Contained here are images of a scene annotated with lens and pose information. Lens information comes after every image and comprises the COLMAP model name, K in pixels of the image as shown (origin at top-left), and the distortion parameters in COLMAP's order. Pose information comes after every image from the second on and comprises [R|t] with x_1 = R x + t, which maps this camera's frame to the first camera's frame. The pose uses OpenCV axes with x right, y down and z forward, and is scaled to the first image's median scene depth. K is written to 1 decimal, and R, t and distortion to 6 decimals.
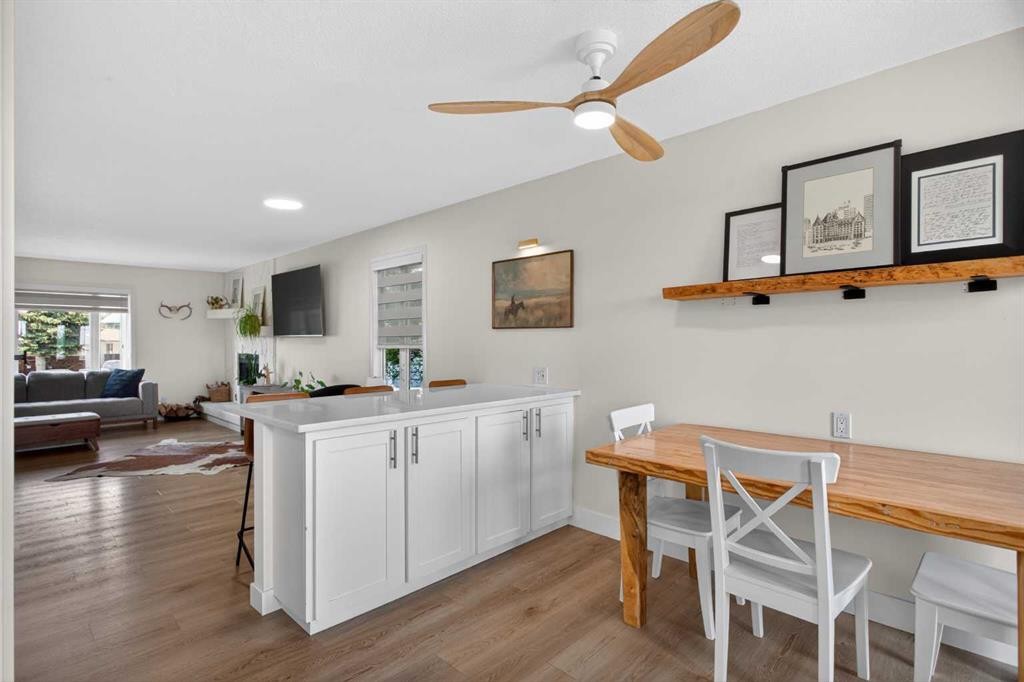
lens RADIAL K [[498.4, 0, 503.8], [0, 498.4, 344.6], [0, 0, 1]] dist [0.007312, 0.001483]
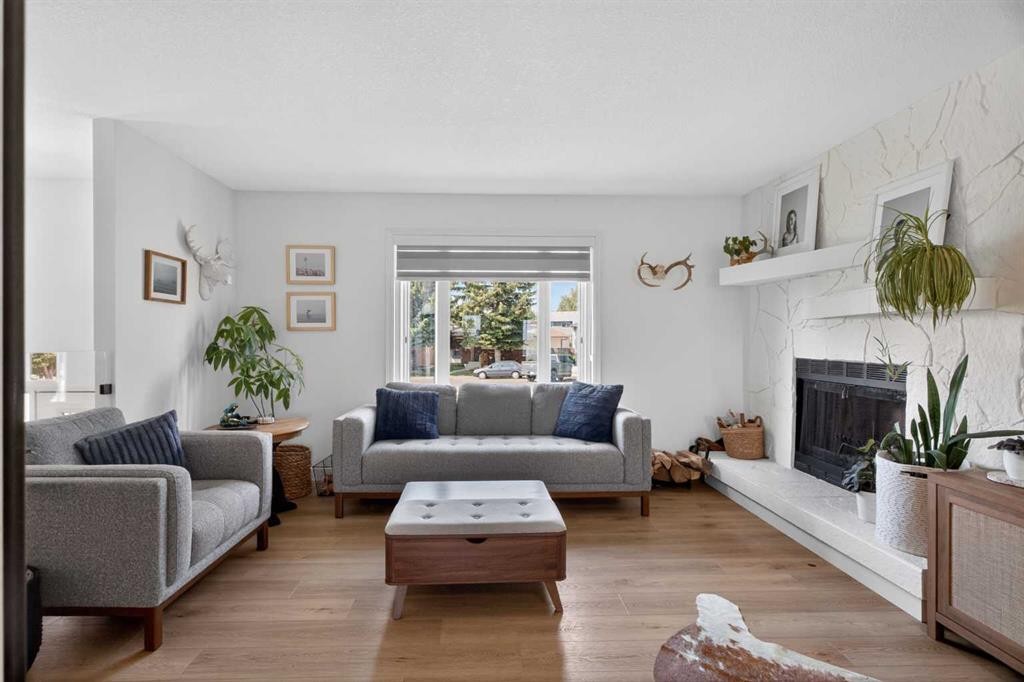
lens RADIAL K [[502.5, 0, 497.3], [0, 502.5, 339.7], [0, 0, 1]] dist [0.003006, 0.000870]
pose [[0.731077, 0.005382, -0.682274, -0.421373], [-0.008116, 0.999967, -0.000809, 0.004030], [0.682247, 0.006129, 0.731096, 0.494168]]
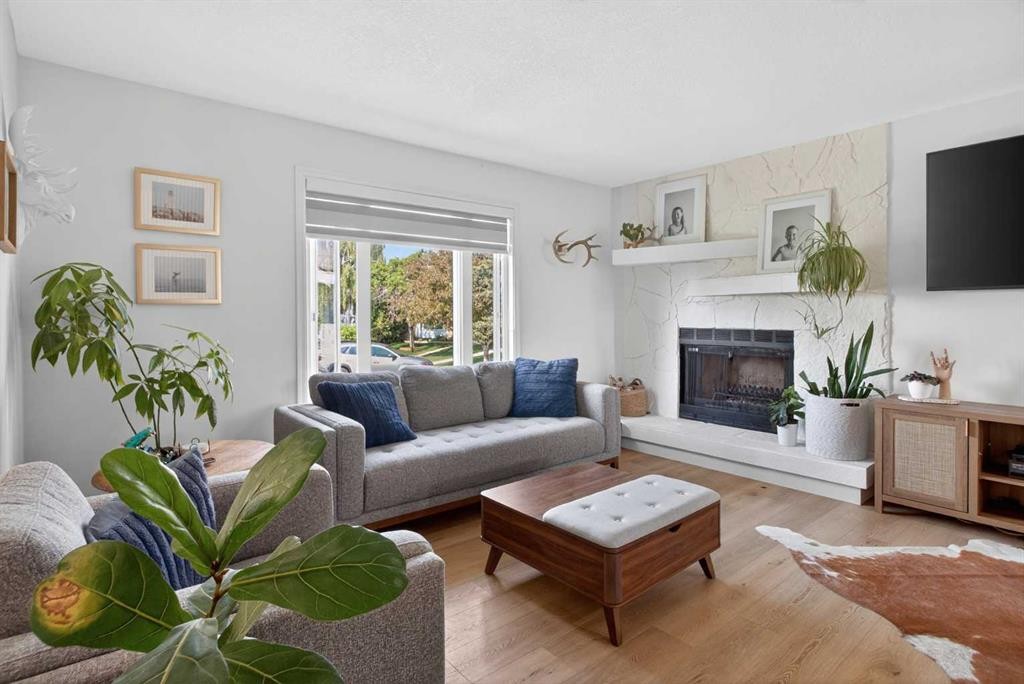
lens RADIAL K [[525.5, 0, 502.4], [0, 525.5, 312.4], [0, 0, 1]] dist [0.000337, 0.000489]
pose [[0.995049, -0.005163, -0.099256, -0.668082], [0.004398, 0.999959, -0.007928, 0.004857], [0.099293, 0.007452, 0.995030, 0.413611]]
